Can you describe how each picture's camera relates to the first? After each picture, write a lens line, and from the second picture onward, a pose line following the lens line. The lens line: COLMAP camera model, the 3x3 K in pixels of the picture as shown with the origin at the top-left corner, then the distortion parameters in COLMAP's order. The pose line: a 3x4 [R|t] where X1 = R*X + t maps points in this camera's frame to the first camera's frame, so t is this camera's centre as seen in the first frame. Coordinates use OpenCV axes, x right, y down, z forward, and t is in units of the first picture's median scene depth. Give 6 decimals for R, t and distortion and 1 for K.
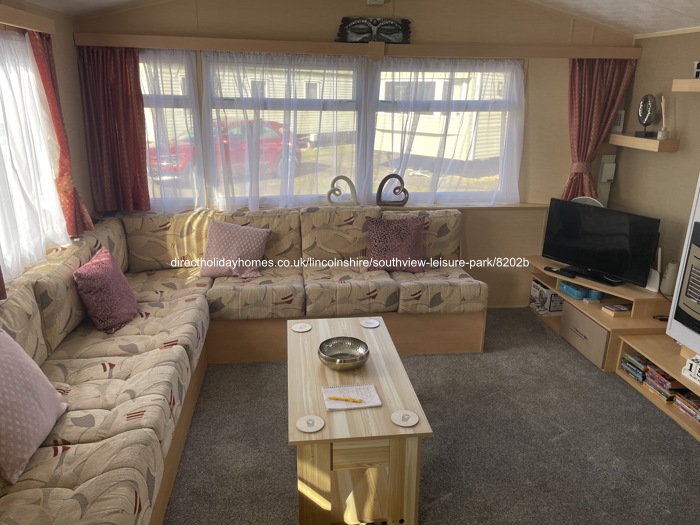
lens RADIAL K [[516.9, 0, 349.7], [0, 516.9, 257.3], [0, 0, 1]] dist [0.090686, -0.121653]
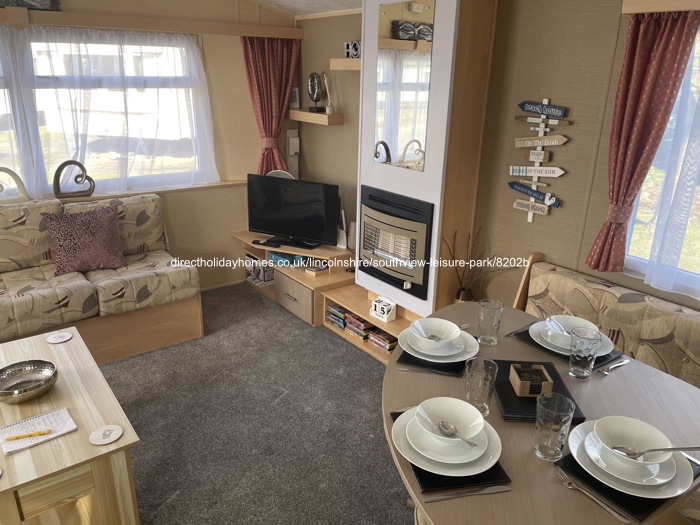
lens RADIAL K [[516.9, 0, 349.7], [0, 516.9, 257.3], [0, 0, 1]] dist [0.090686, -0.121653]
pose [[0.864300, -0.163722, 0.475585, 0.049526], [0.144587, 0.986504, 0.076844, -0.000671], [-0.481748, 0.002347, 0.876307, 0.003319]]
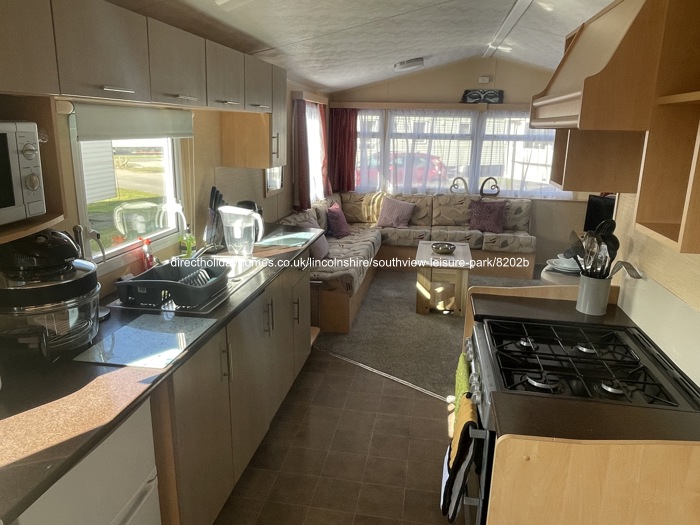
lens RADIAL K [[496.7, 0, 350.0], [0, 496.7, 262.5], [0, 0, 1]] dist [0.005205, 0.000186]
pose [[0.955791, 0.076130, -0.284022, 0.142234], [-0.089086, 0.995478, -0.032962, 0.237326], [0.280229, 0.056807, 0.958251, -0.749022]]
